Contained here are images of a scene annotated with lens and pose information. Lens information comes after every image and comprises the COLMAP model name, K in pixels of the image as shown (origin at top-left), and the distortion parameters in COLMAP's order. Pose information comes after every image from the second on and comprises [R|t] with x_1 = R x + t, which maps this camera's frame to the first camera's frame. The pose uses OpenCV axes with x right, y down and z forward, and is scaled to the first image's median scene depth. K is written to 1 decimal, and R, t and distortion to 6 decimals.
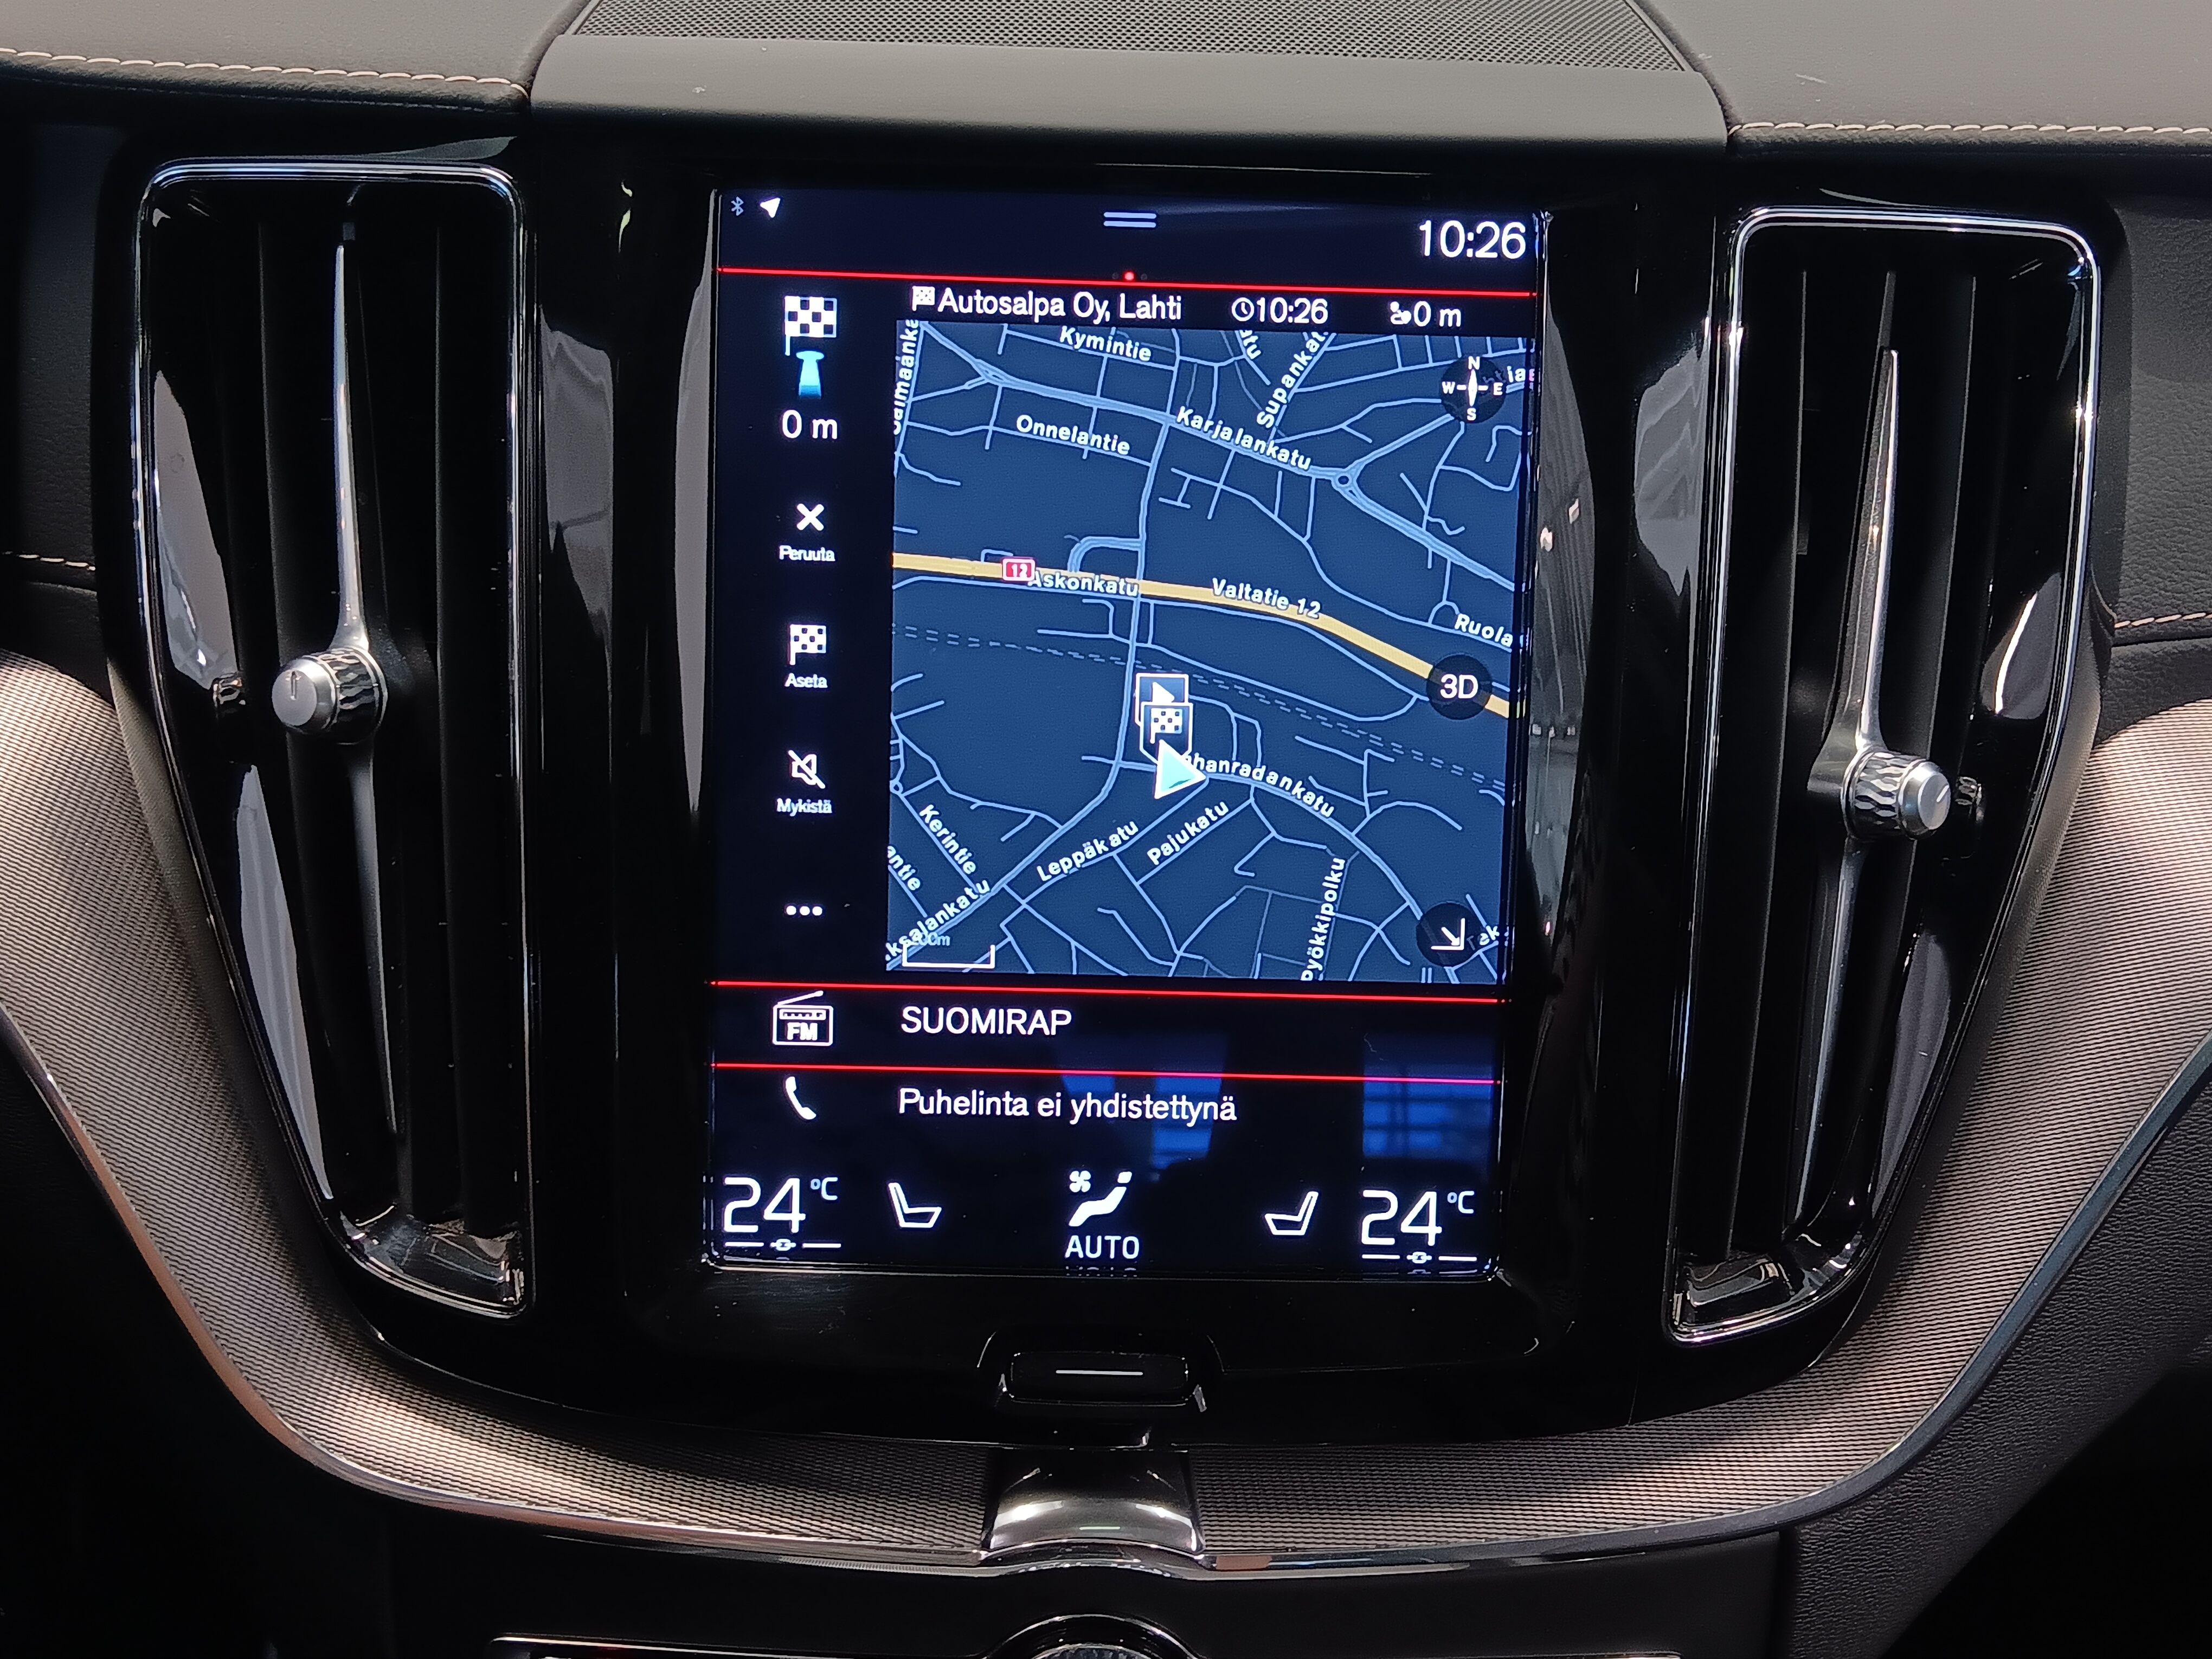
lens RADIAL K [[2485.6, 0, 1106.0], [0, 2485.6, 829.5], [0, 0, 1]] dist [0.172391, -0.484753]
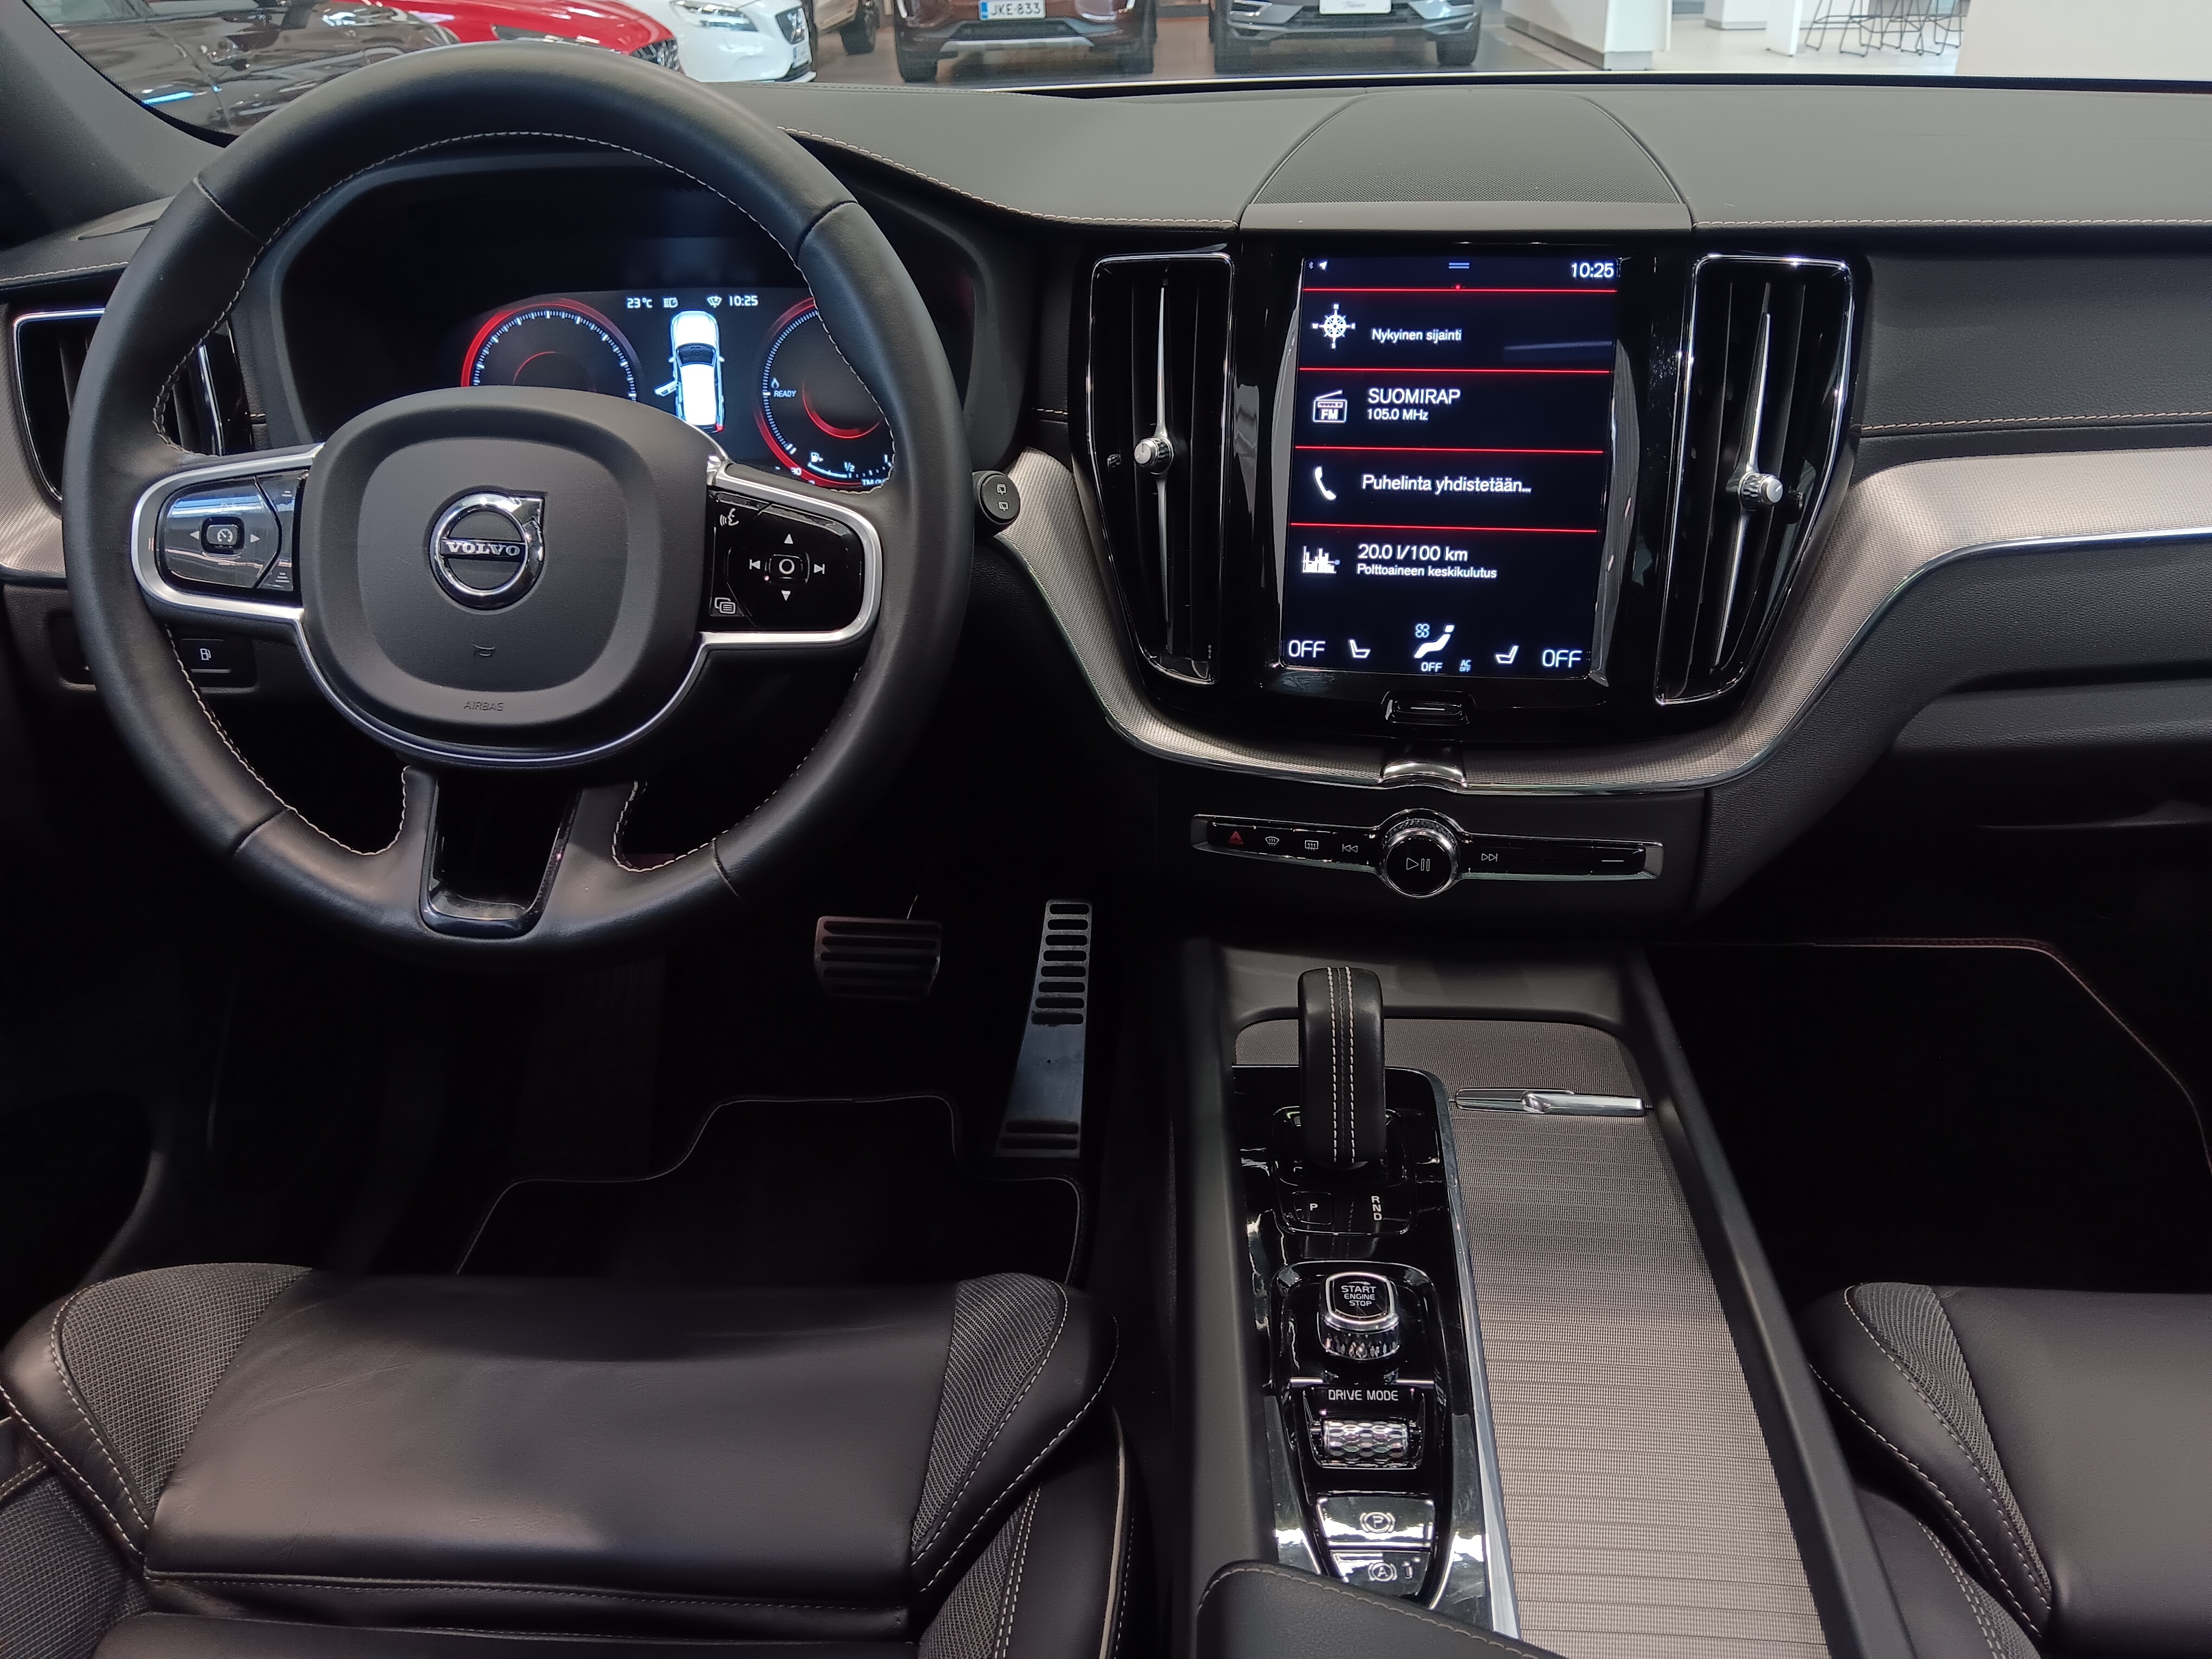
lens RADIAL K [[1787.0, 0, 1106.0], [0, 1787.0, 829.5], [0, 0, 1]] dist [0.108648, -0.248663]
pose [[0.976546, 0.041267, -0.211315, 0.070049], [-0.037998, 0.999087, 0.019508, 0.314843], [0.211927, -0.011021, 0.977223, -0.908895]]
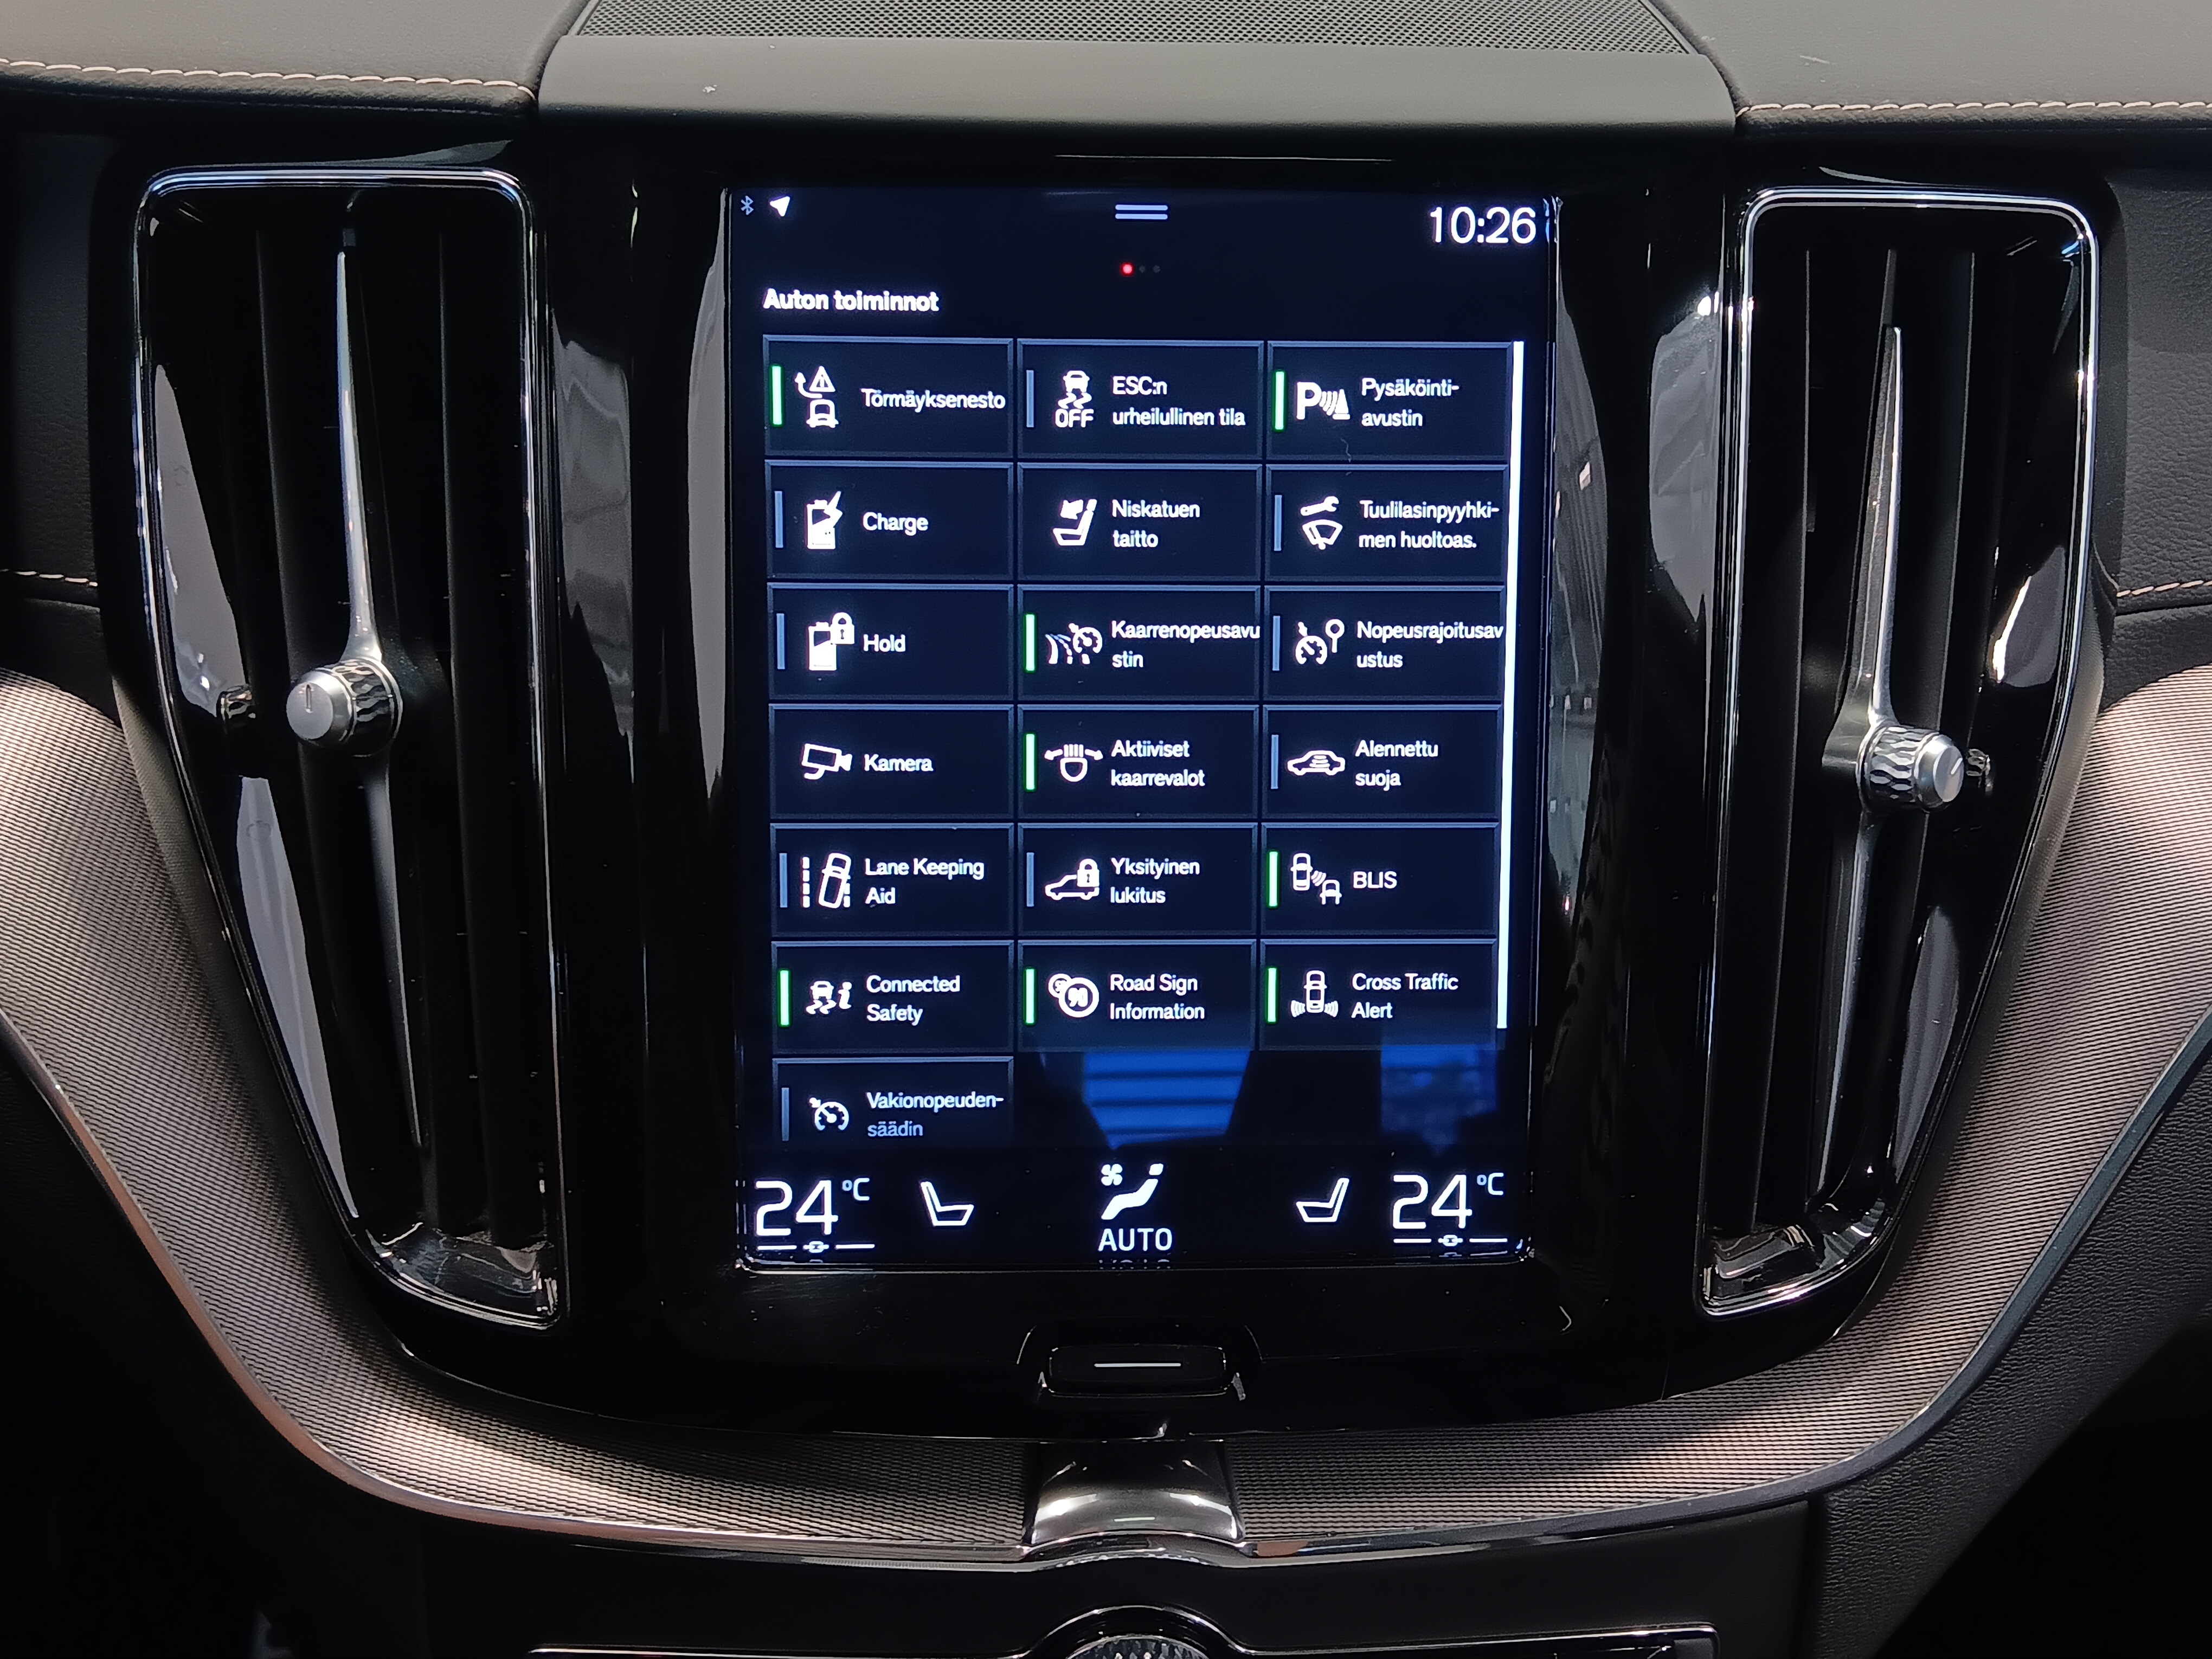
lens RADIAL K [[2485.6, 0, 1106.0], [0, 2485.6, 829.5], [0, 0, 1]] dist [0.172391, -0.484753]
pose [[0.999200, -0.025552, 0.030749, -0.039880], [0.025317, 0.999647, 0.008004, -0.005498], [-0.030942, -0.007219, 0.999495, 0.000725]]
